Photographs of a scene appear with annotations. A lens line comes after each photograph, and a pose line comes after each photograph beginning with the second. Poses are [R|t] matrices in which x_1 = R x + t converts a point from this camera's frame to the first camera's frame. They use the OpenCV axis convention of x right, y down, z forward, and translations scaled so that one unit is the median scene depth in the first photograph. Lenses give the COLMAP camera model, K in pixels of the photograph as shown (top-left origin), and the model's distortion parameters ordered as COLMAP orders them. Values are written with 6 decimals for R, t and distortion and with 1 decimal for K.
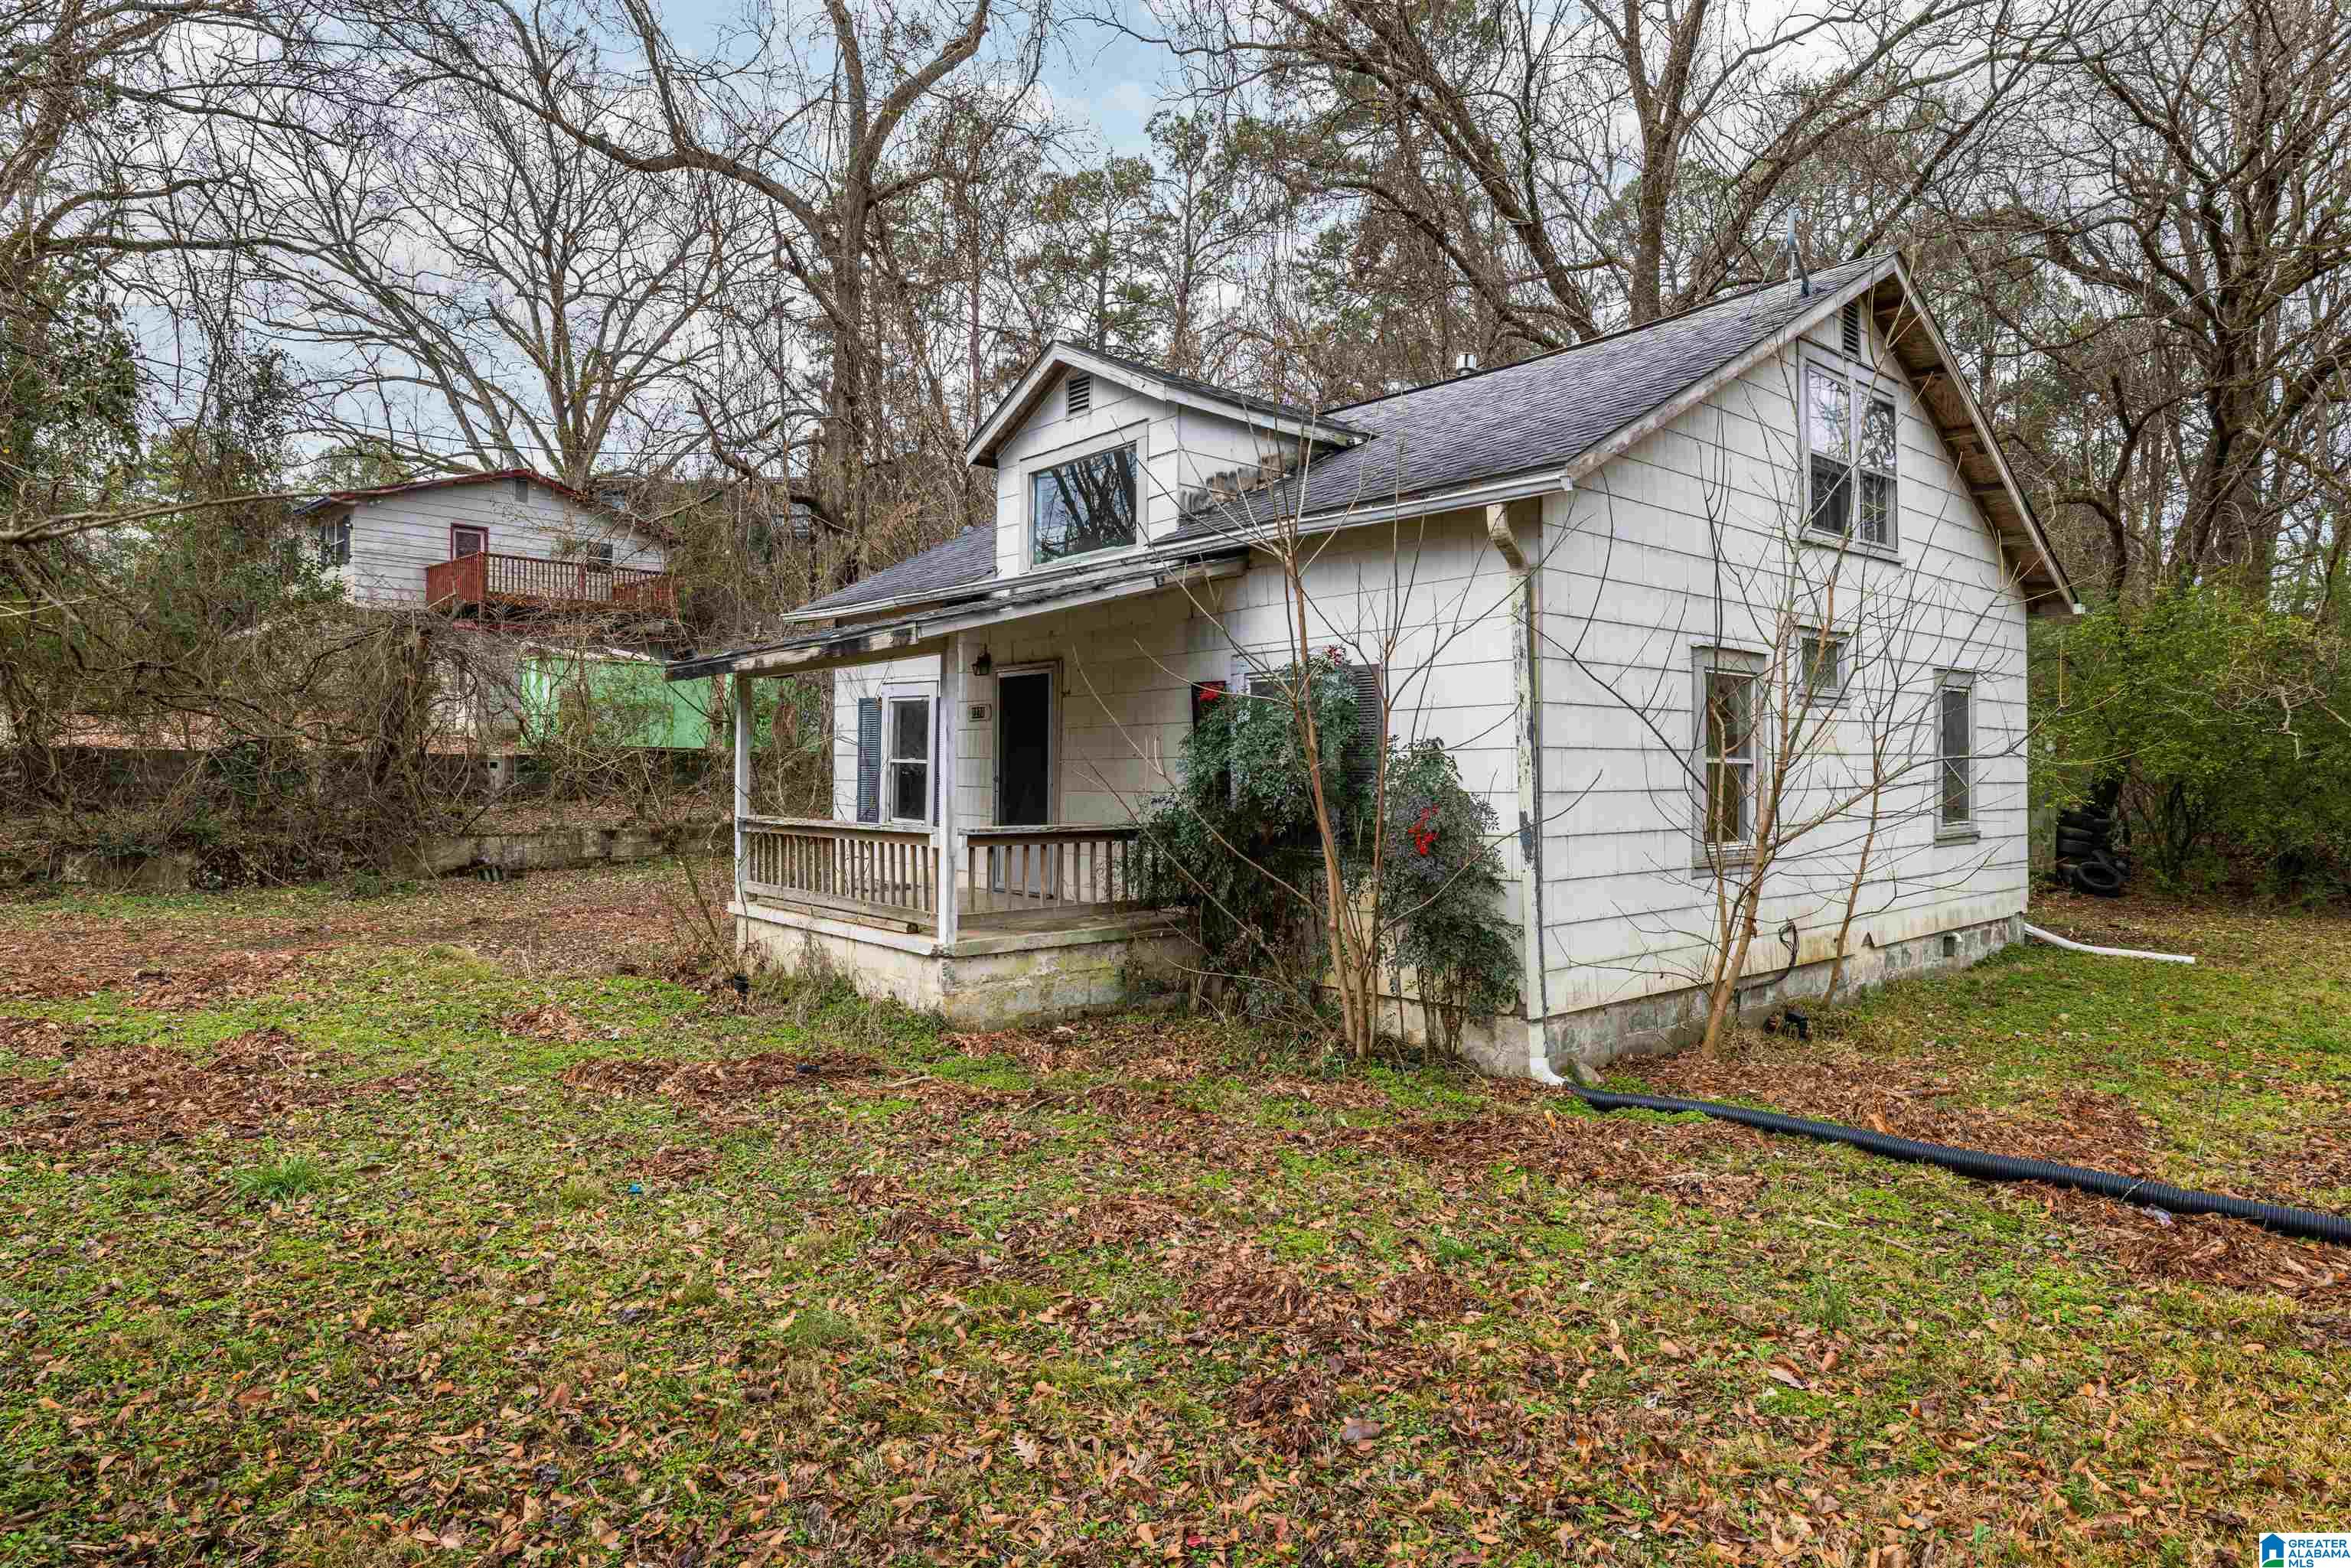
lens RADIAL K [[1391.7, 0, 1180.4], [0, 1391.7, 775.9], [0, 0, 1]] dist [-0.122814, -0.000114]
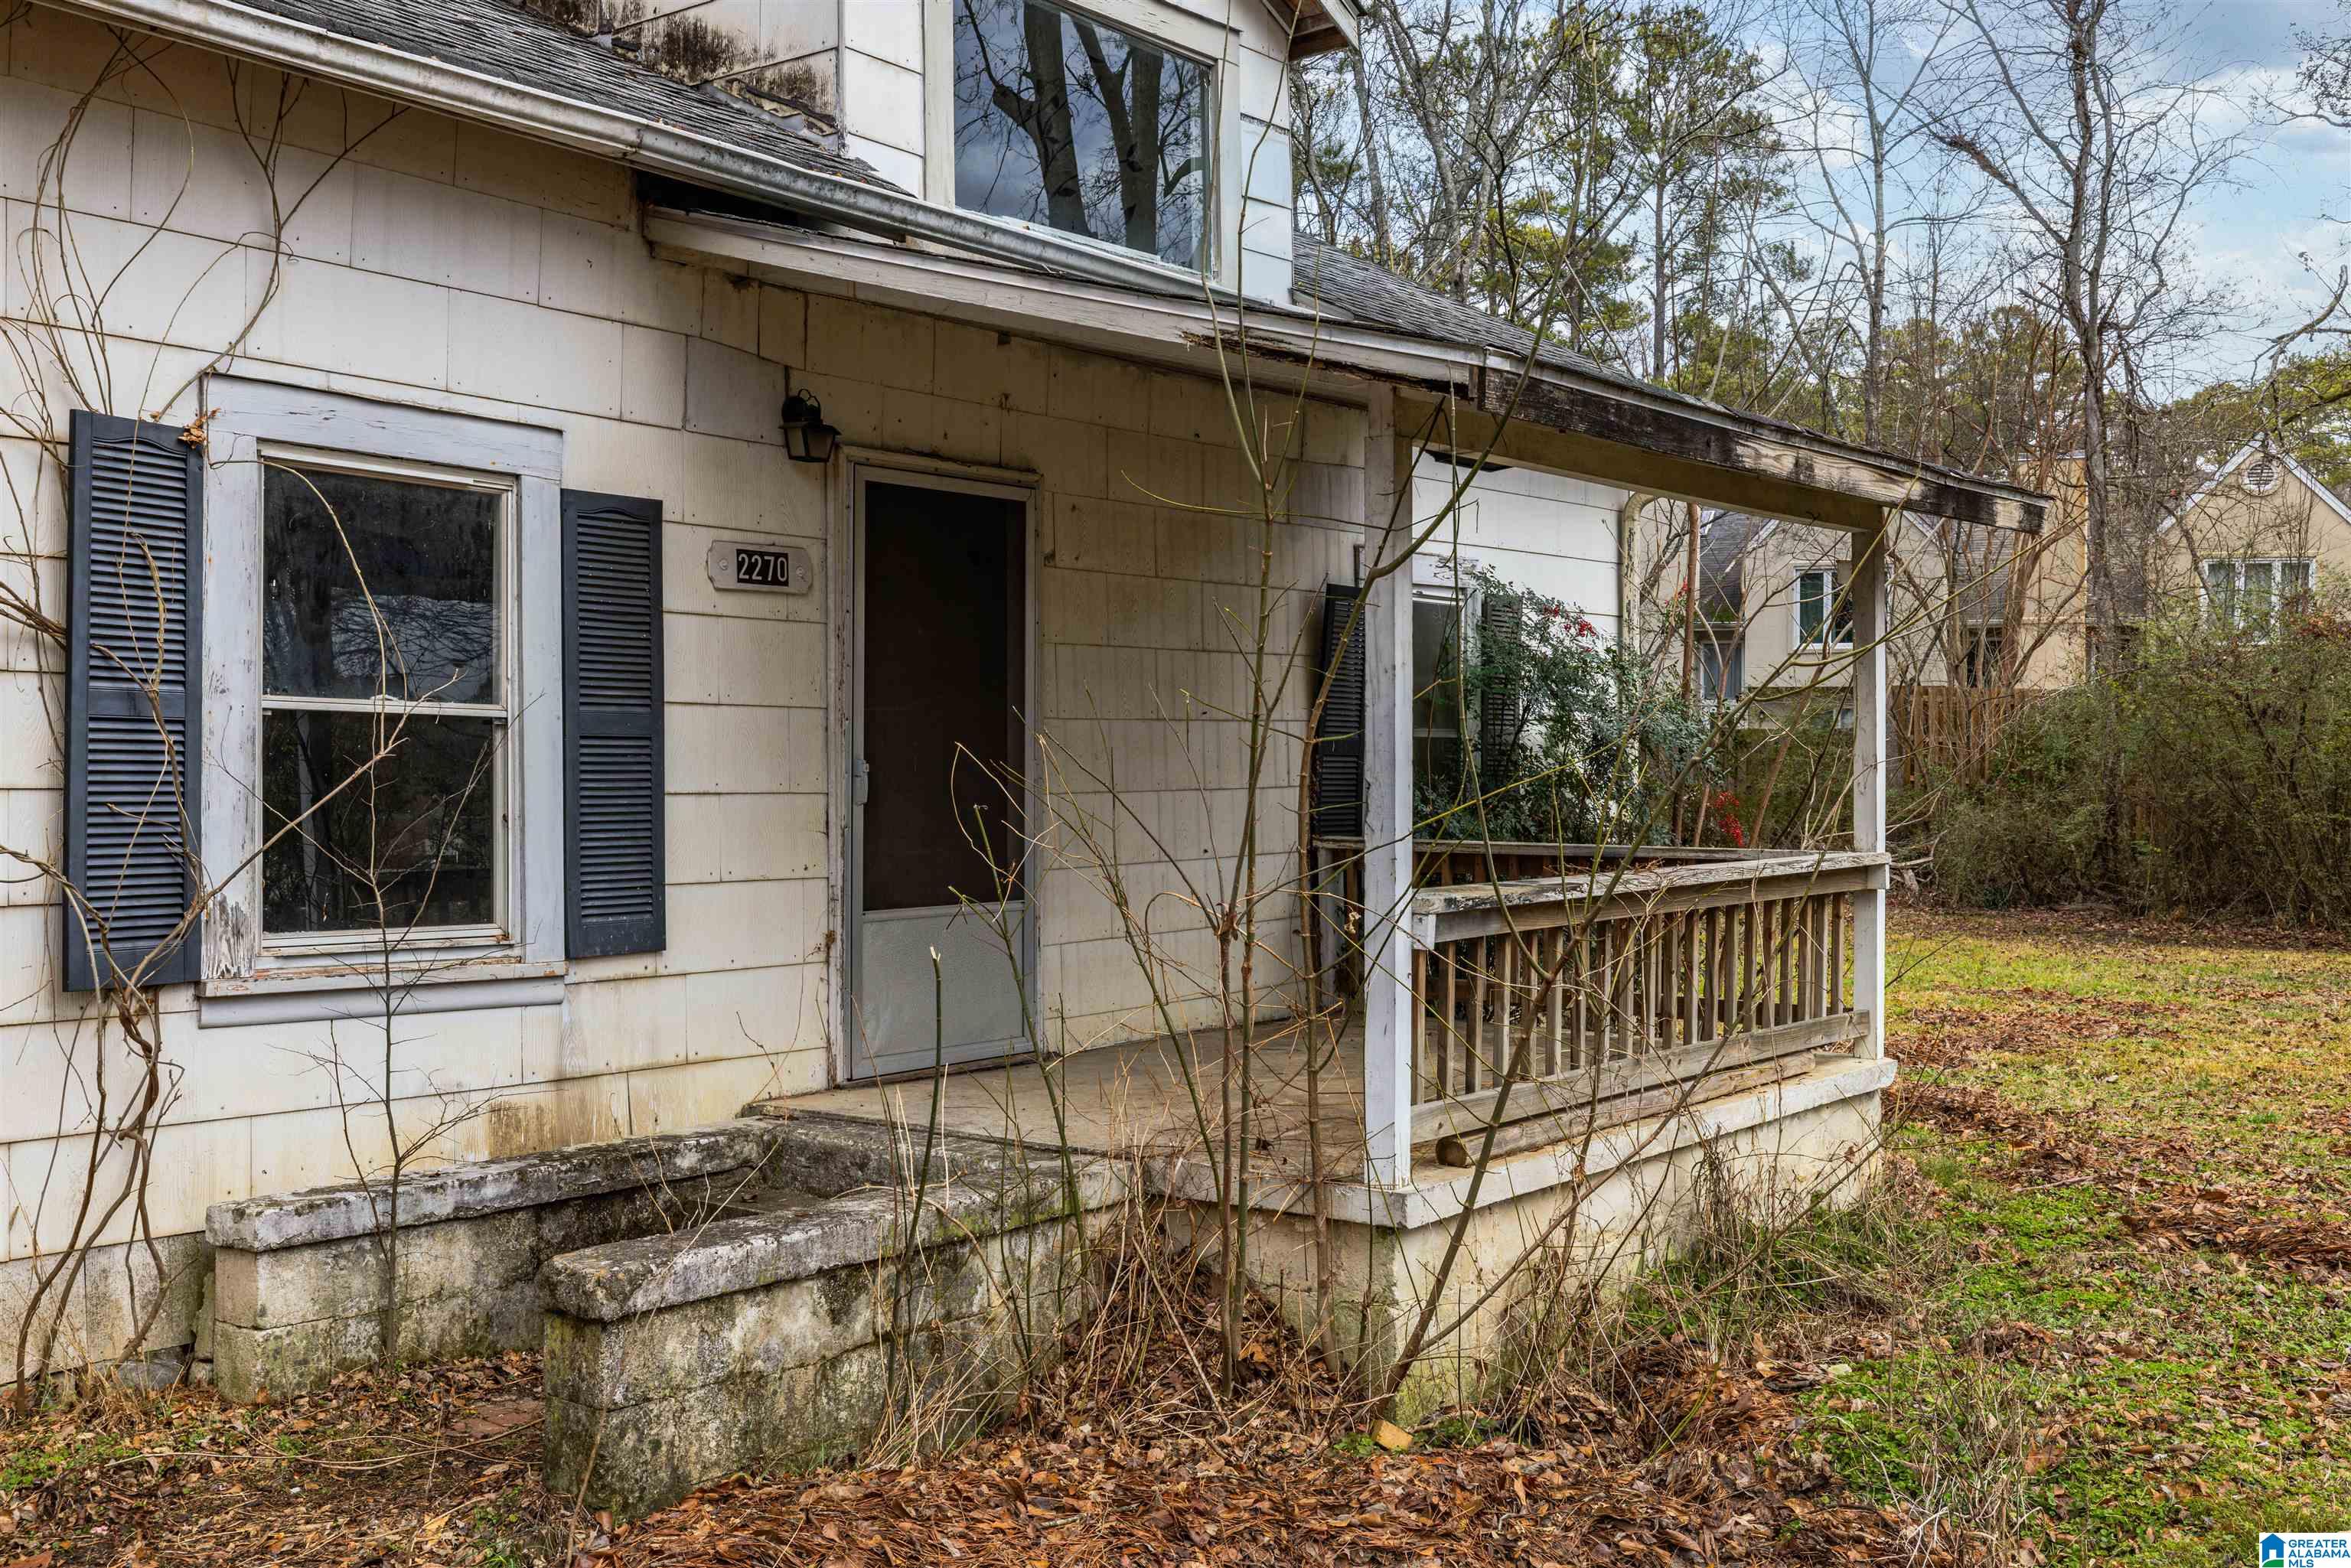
lens RADIAL K [[2246.0, 0, 1175.5], [0, 2246.0, 784.0], [0, 0, 1]] dist [-0.015019, 0.004337]
pose [[-0.195391, -0.013178, 0.980637, -0.711679], [0.000932, 0.999907, 0.013623, -0.000642], [-0.980725, 0.003575, -0.195361, 1.029234]]
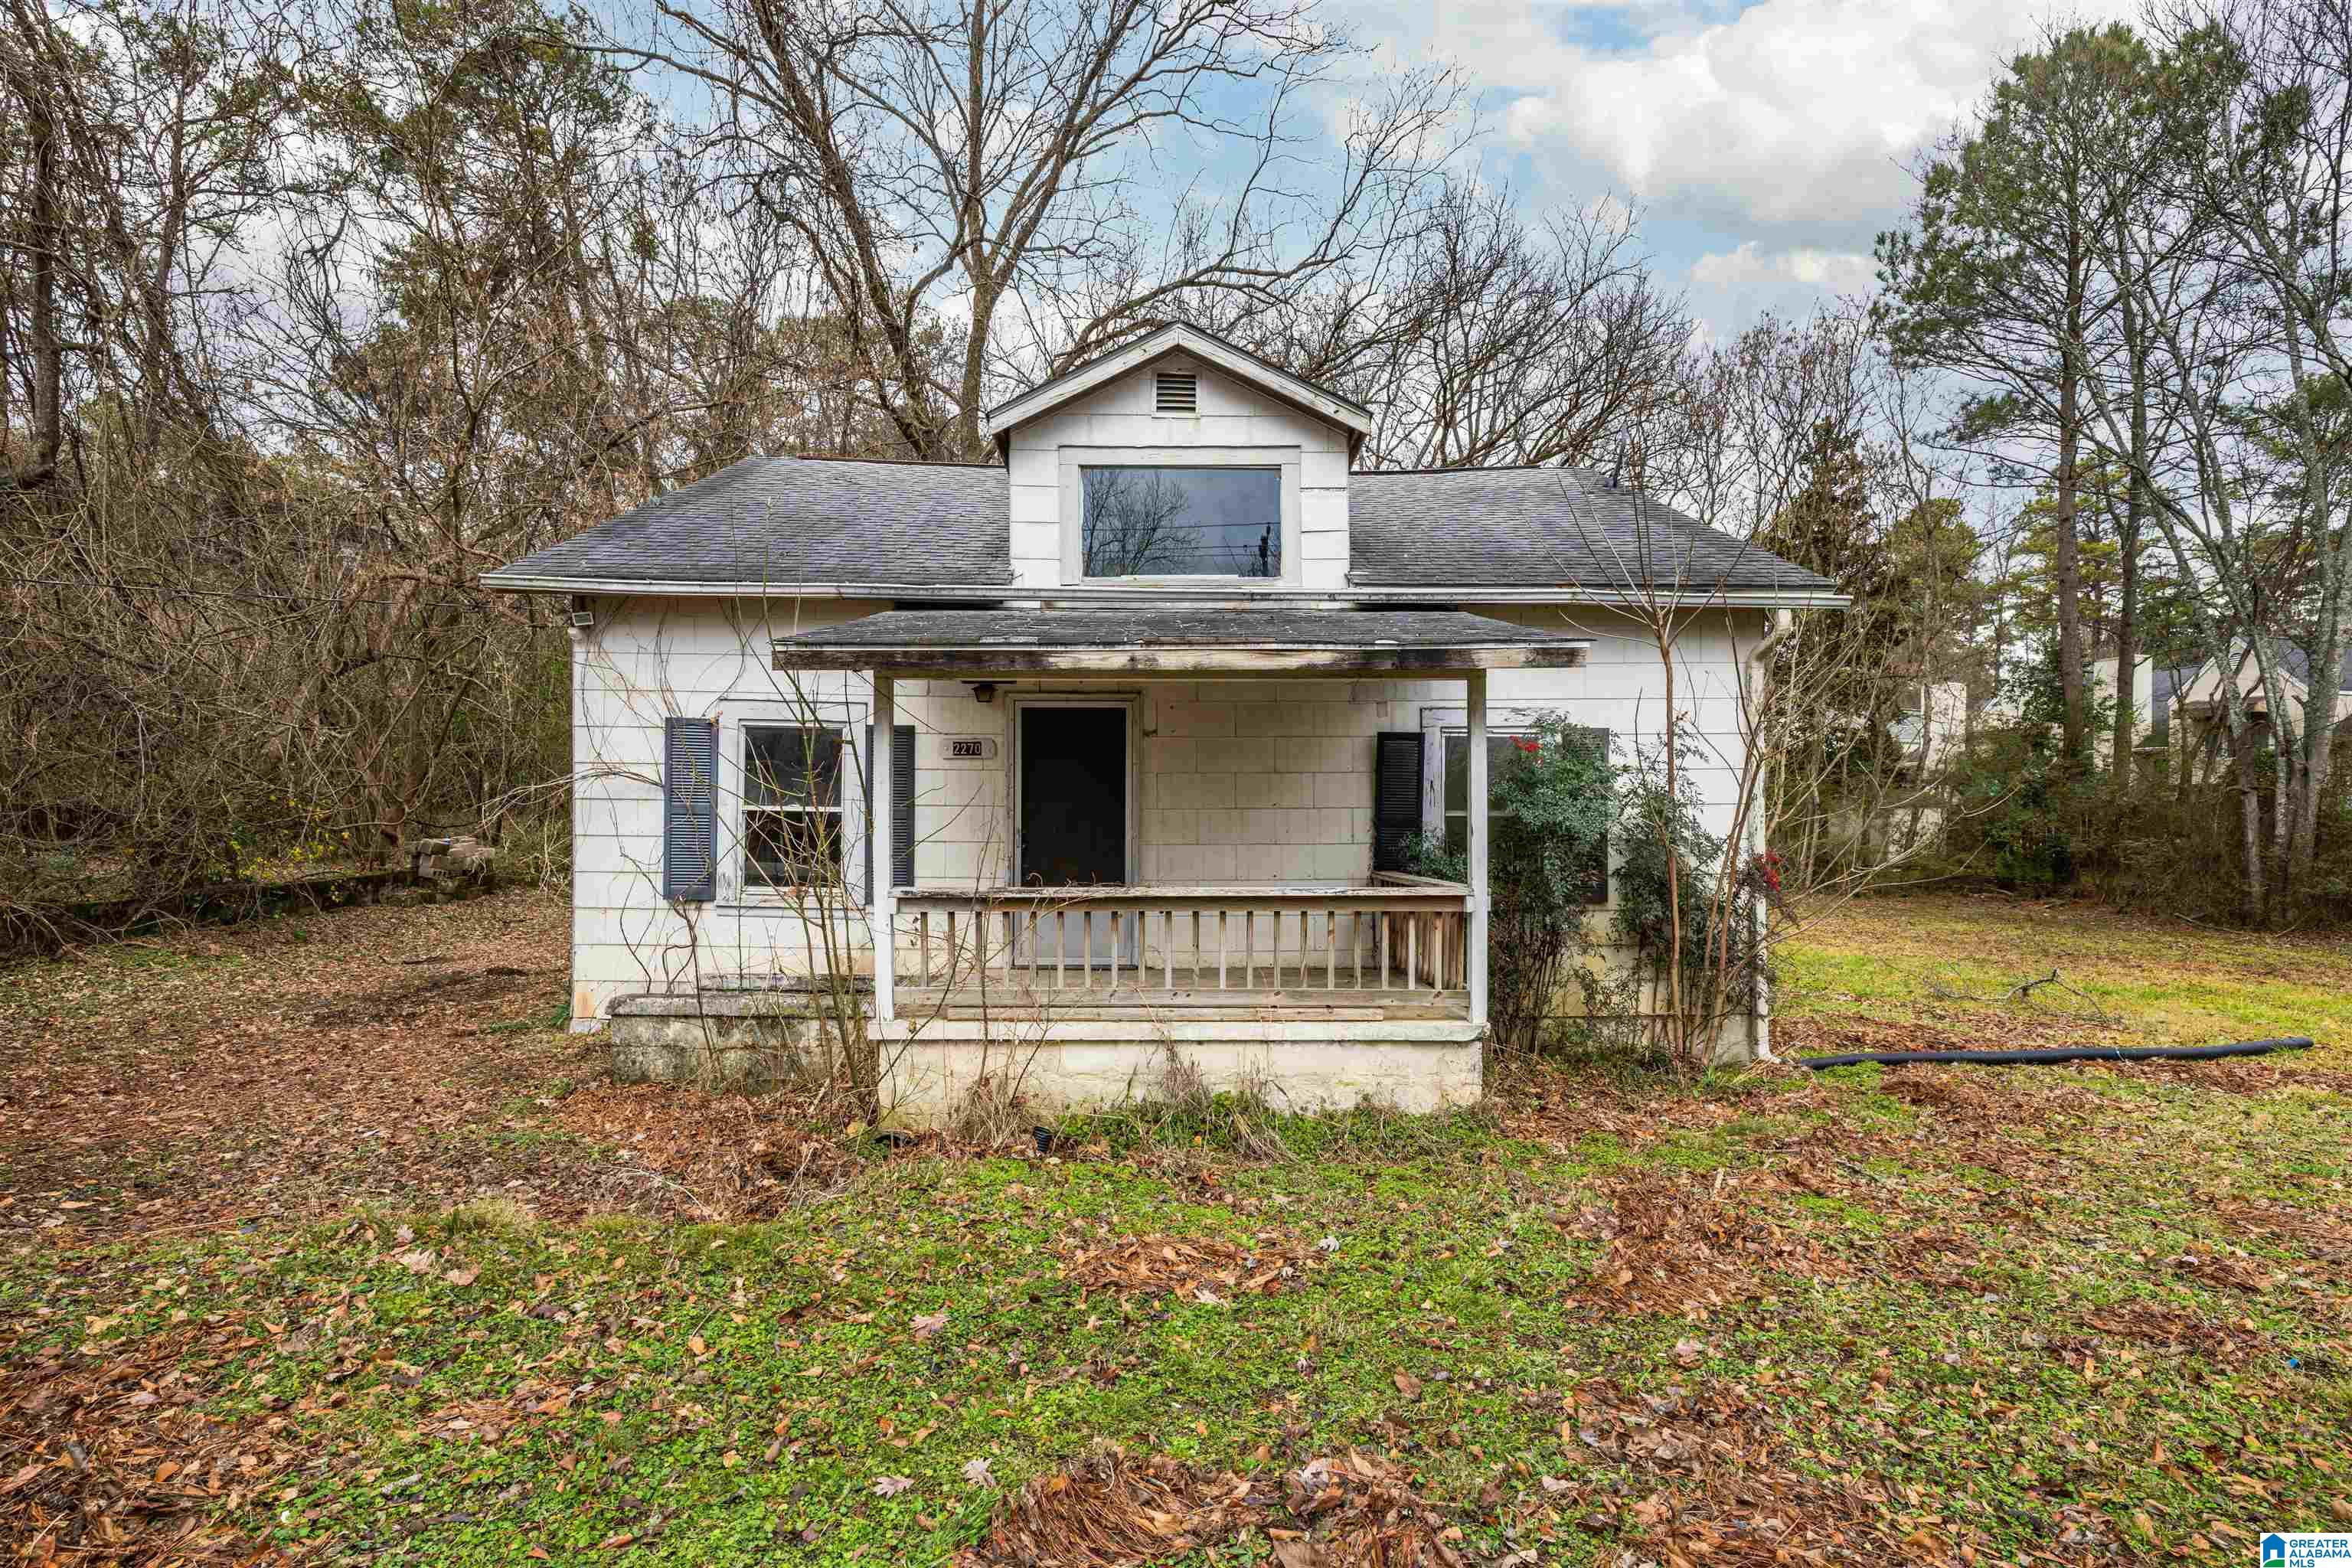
lens RADIAL K [[1091.1, 0, 1203.6], [0, 1091.1, 854.3], [0, 0, 1]] dist [0.001435, 0.000454]
pose [[0.632031, -0.017426, 0.774747, -0.565198], [0.000617, 0.999758, 0.021983, 0.002542], [-0.774943, -0.013416, 0.631889, 0.500798]]
